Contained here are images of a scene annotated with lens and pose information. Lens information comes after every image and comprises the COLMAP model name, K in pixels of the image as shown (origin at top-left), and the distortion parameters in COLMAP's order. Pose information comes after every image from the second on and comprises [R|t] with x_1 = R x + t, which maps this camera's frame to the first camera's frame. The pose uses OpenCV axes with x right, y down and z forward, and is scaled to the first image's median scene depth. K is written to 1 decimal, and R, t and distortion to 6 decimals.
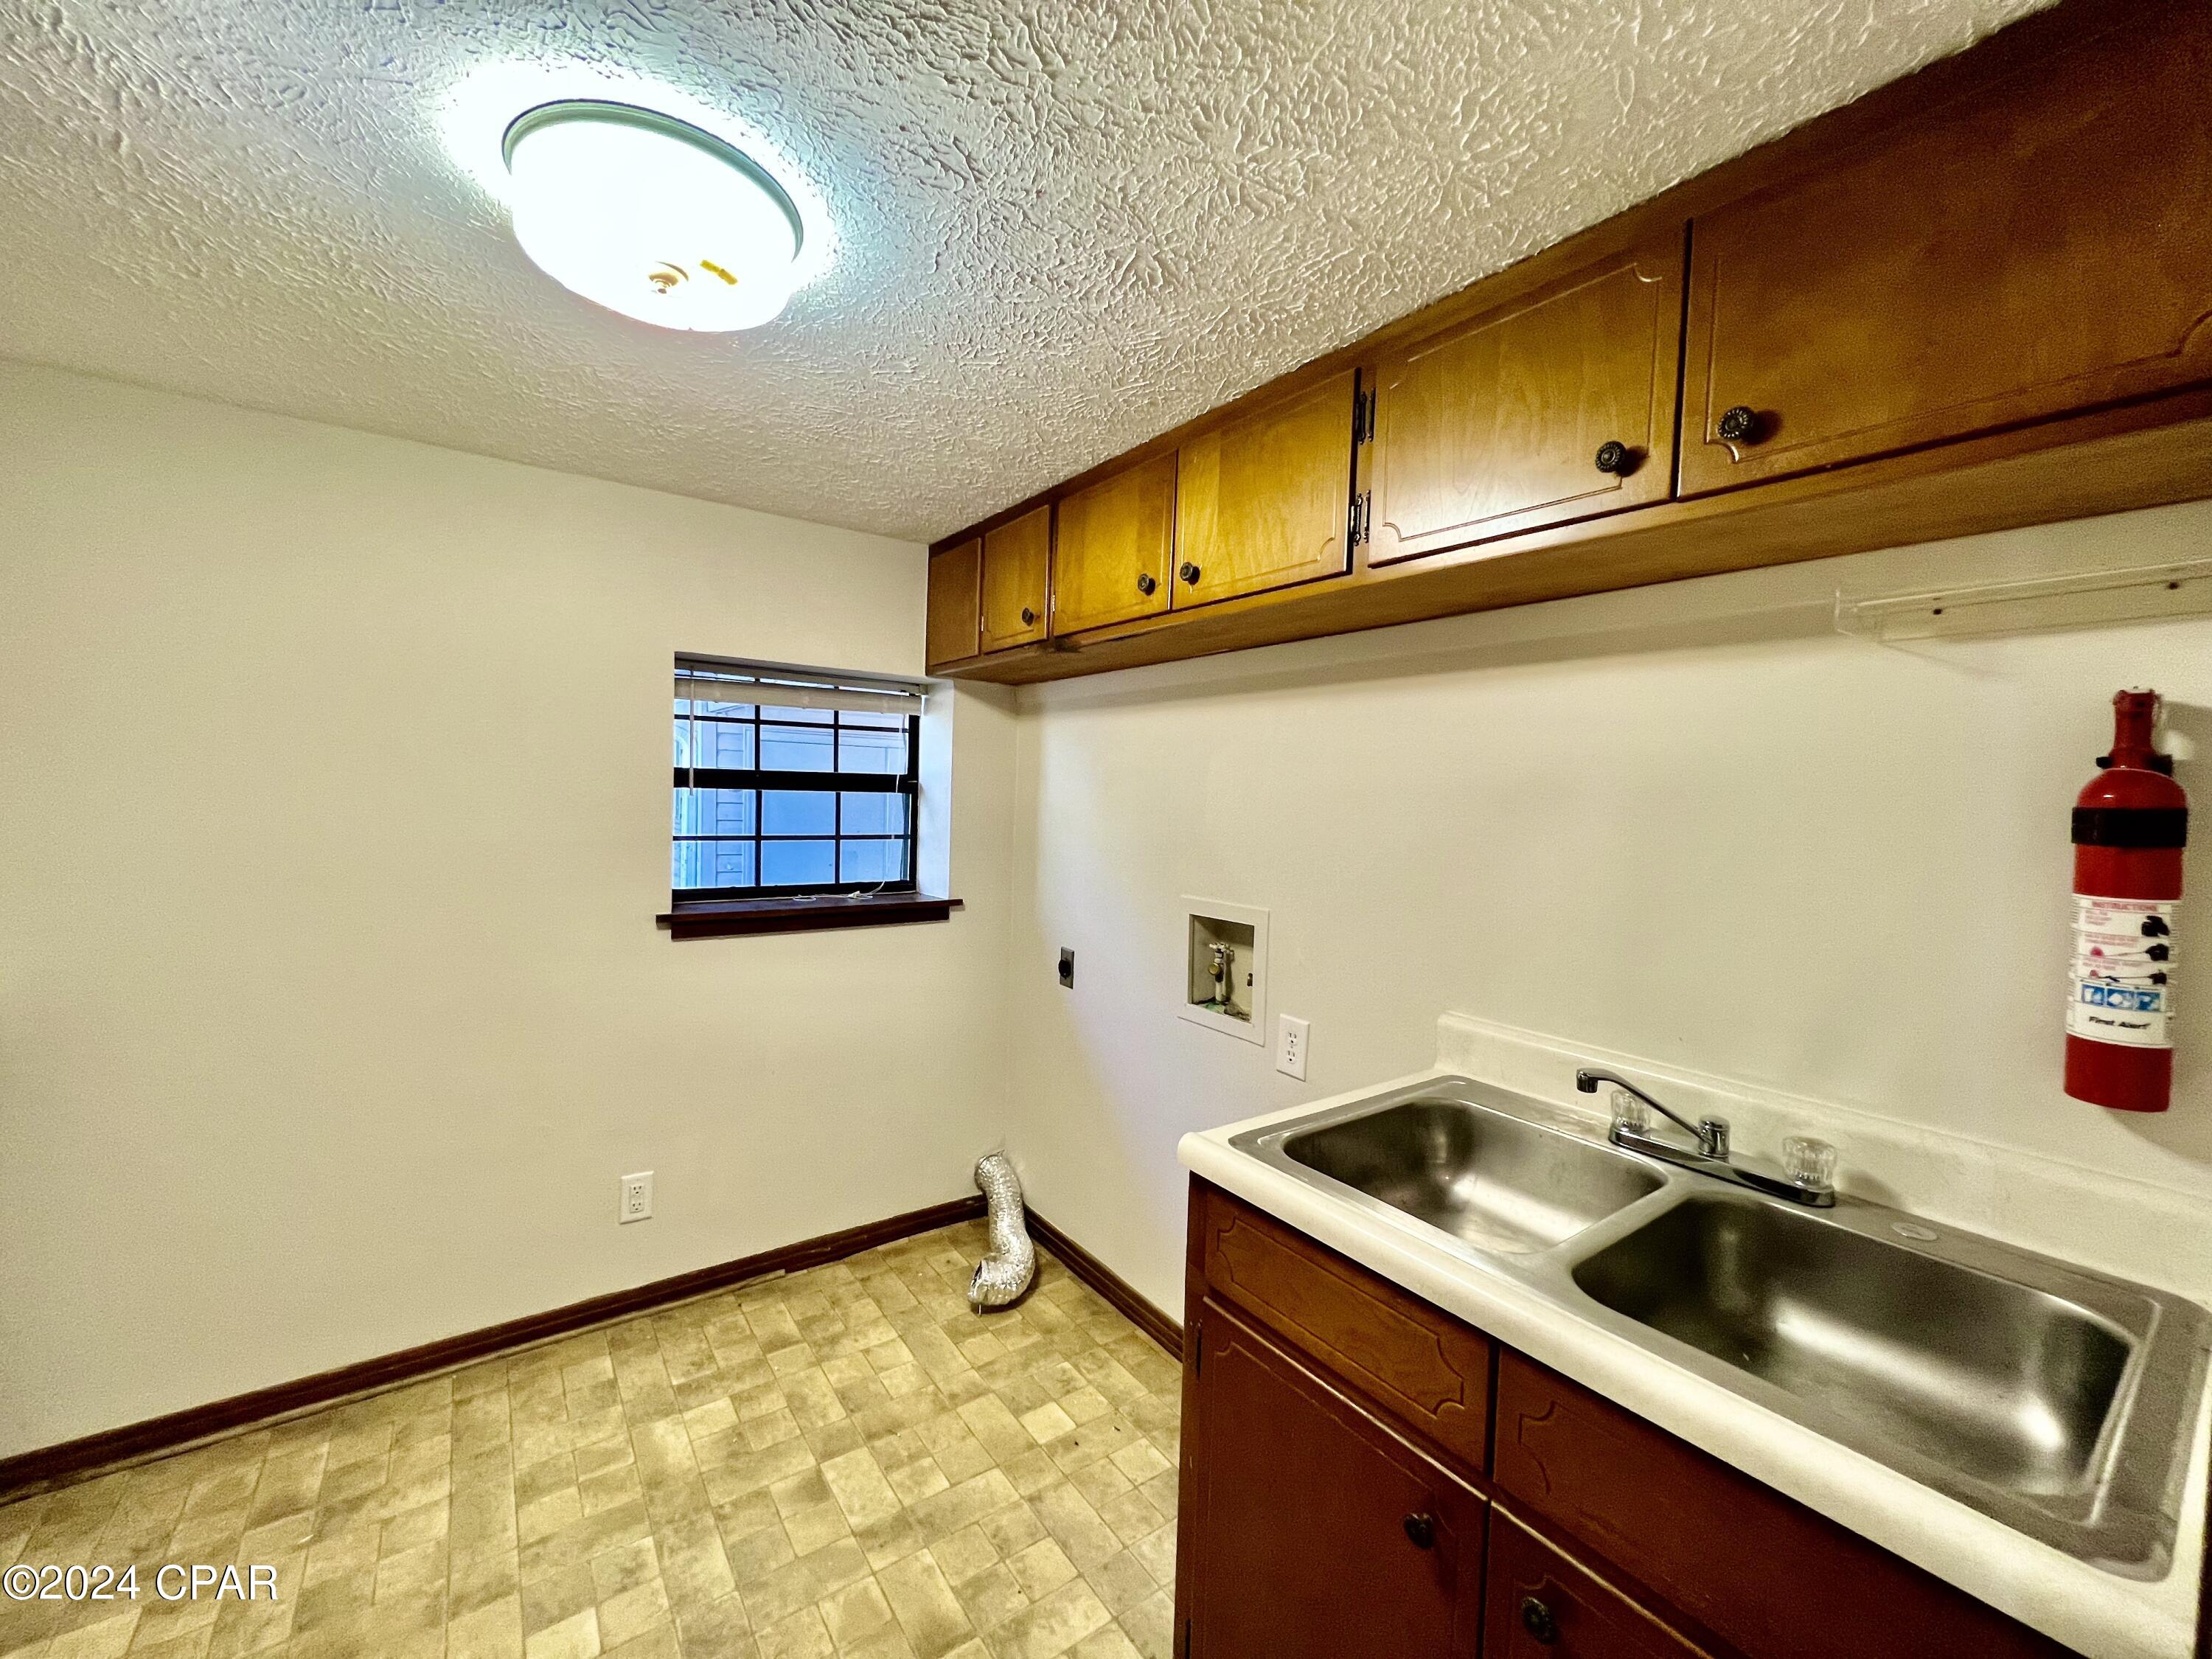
lens RADIAL K [[890.9, 0, 1100.6], [0, 890.9, 831.7], [0, 0, 1]] dist [0.001730, 0.000378]
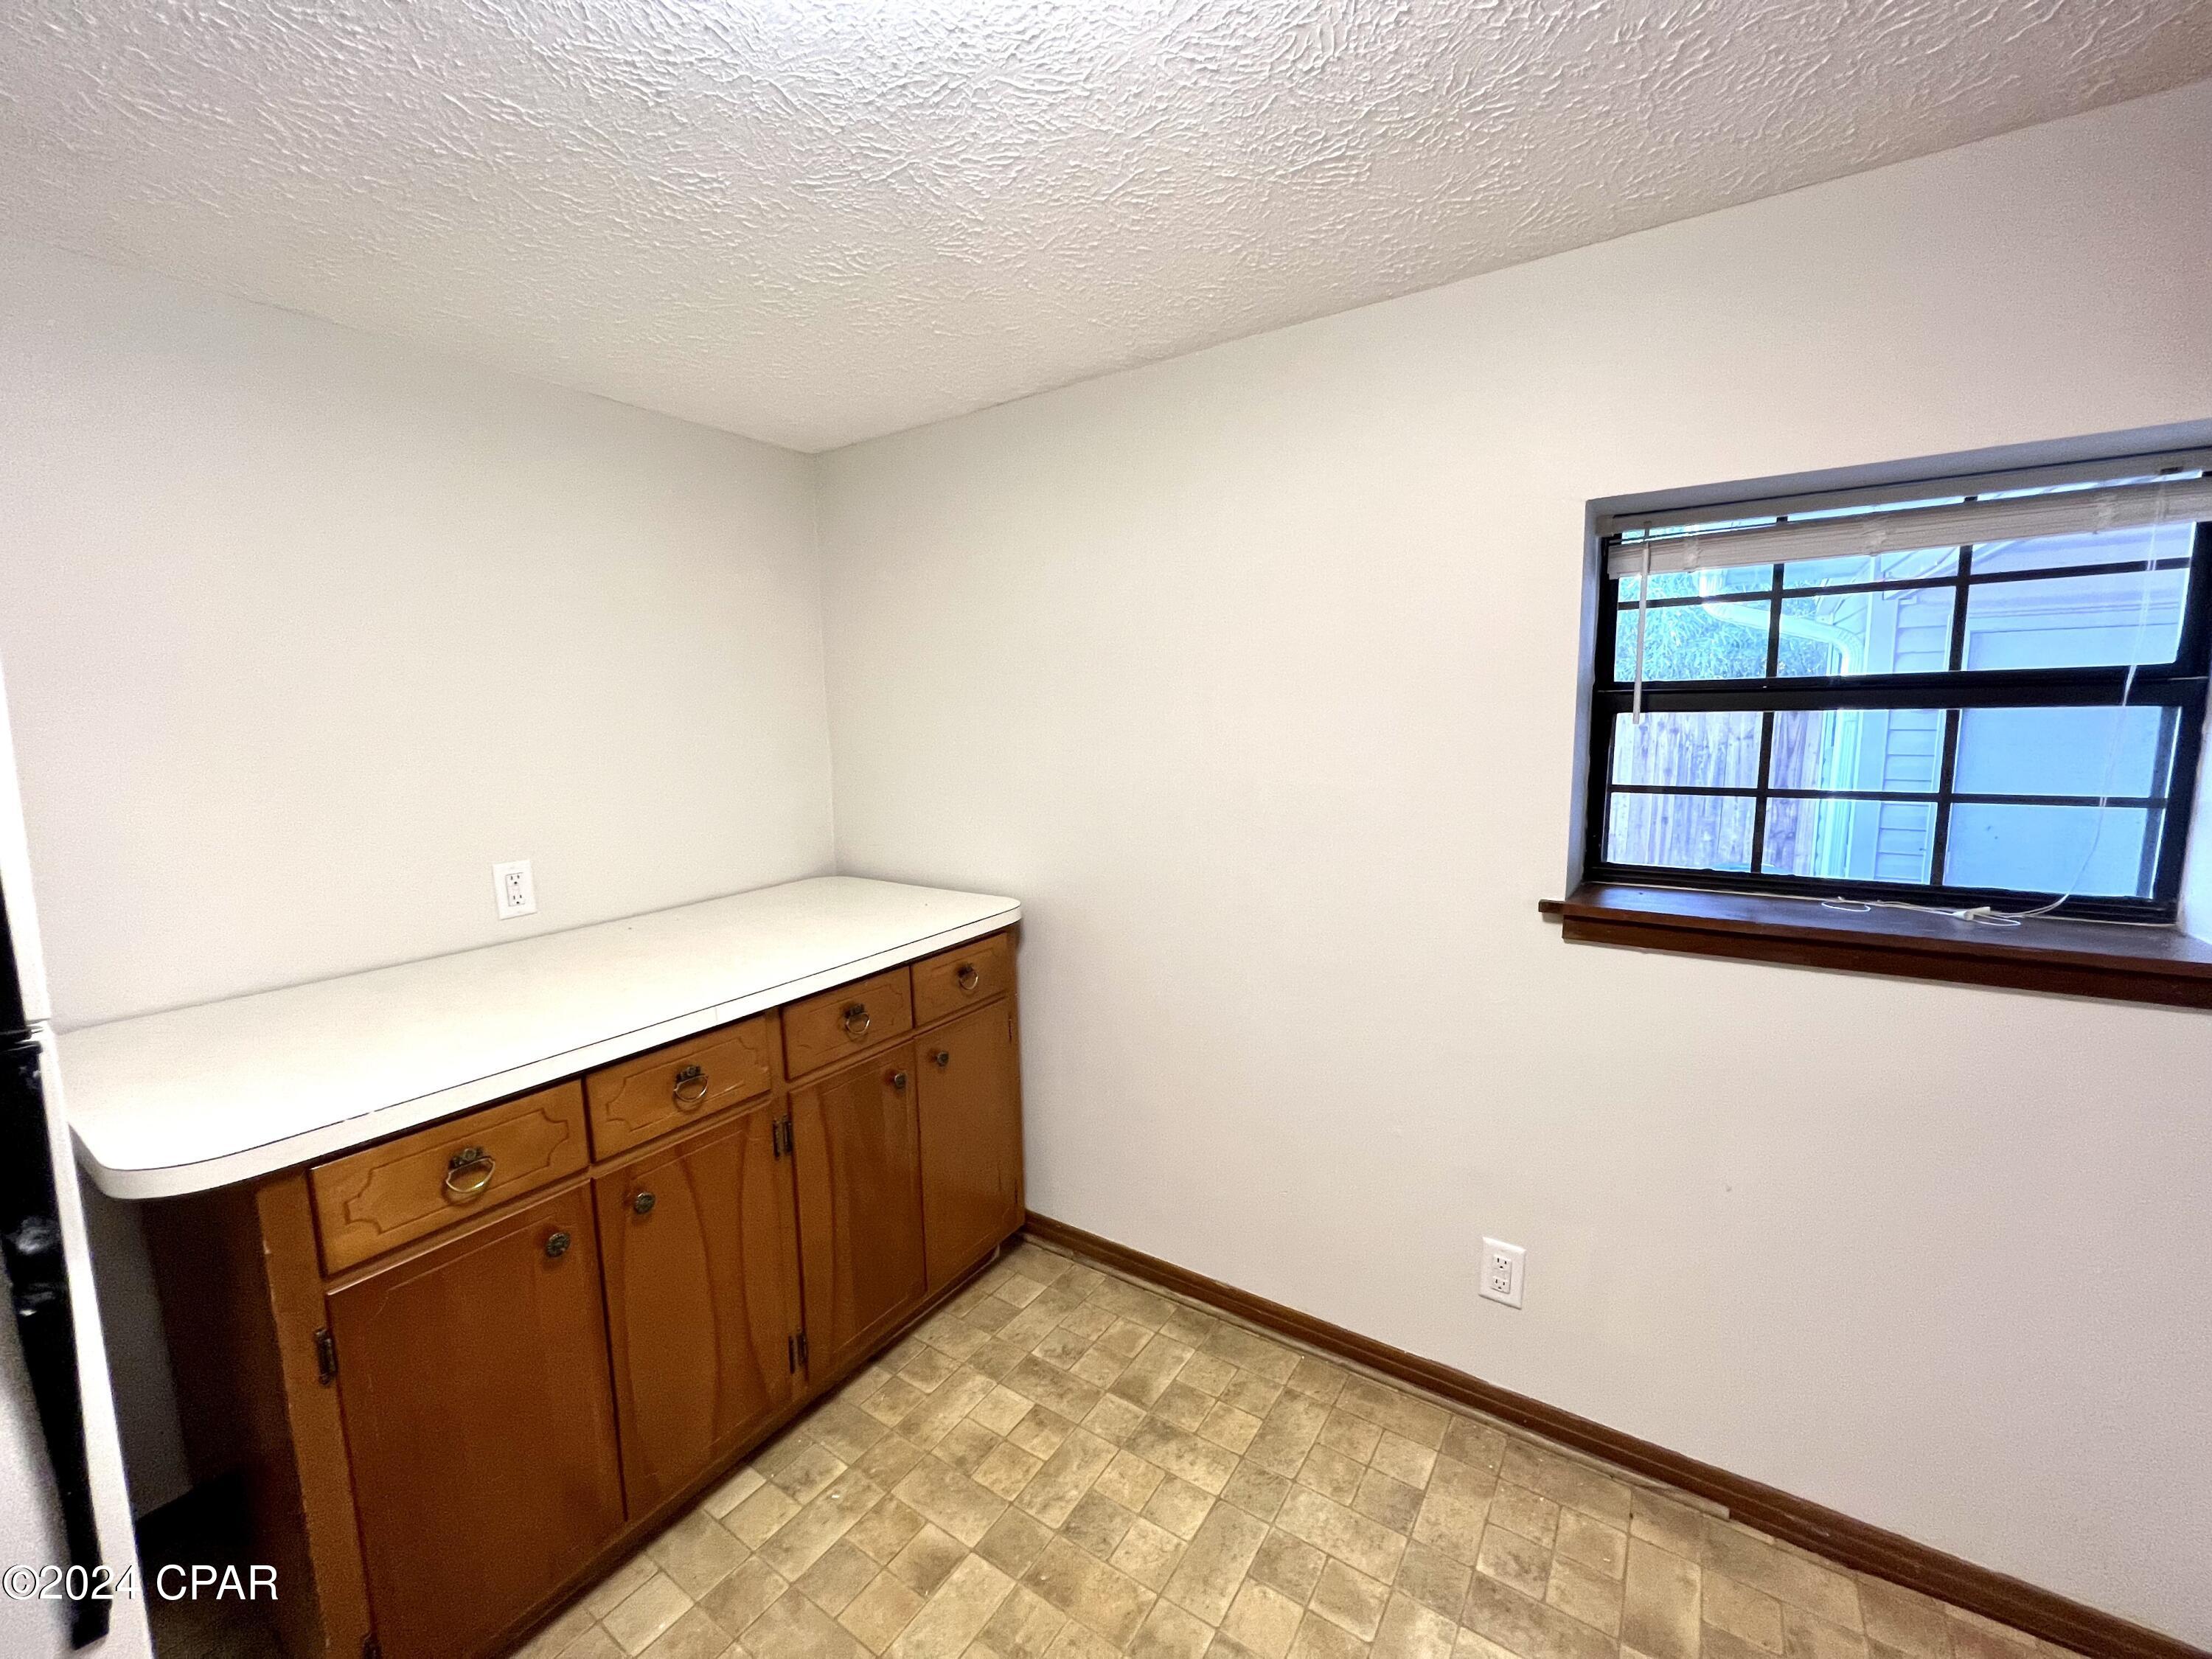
lens RADIAL K [[890.9, 0, 1100.6], [0, 890.9, 831.7], [0, 0, 1]] dist [0.001730, 0.000378]
pose [[0.357111, 0.089764, -0.929739, 0.016641], [-0.015614, 0.995806, 0.090145, -0.016787], [0.933932, -0.017675, 0.357015, 0.451836]]
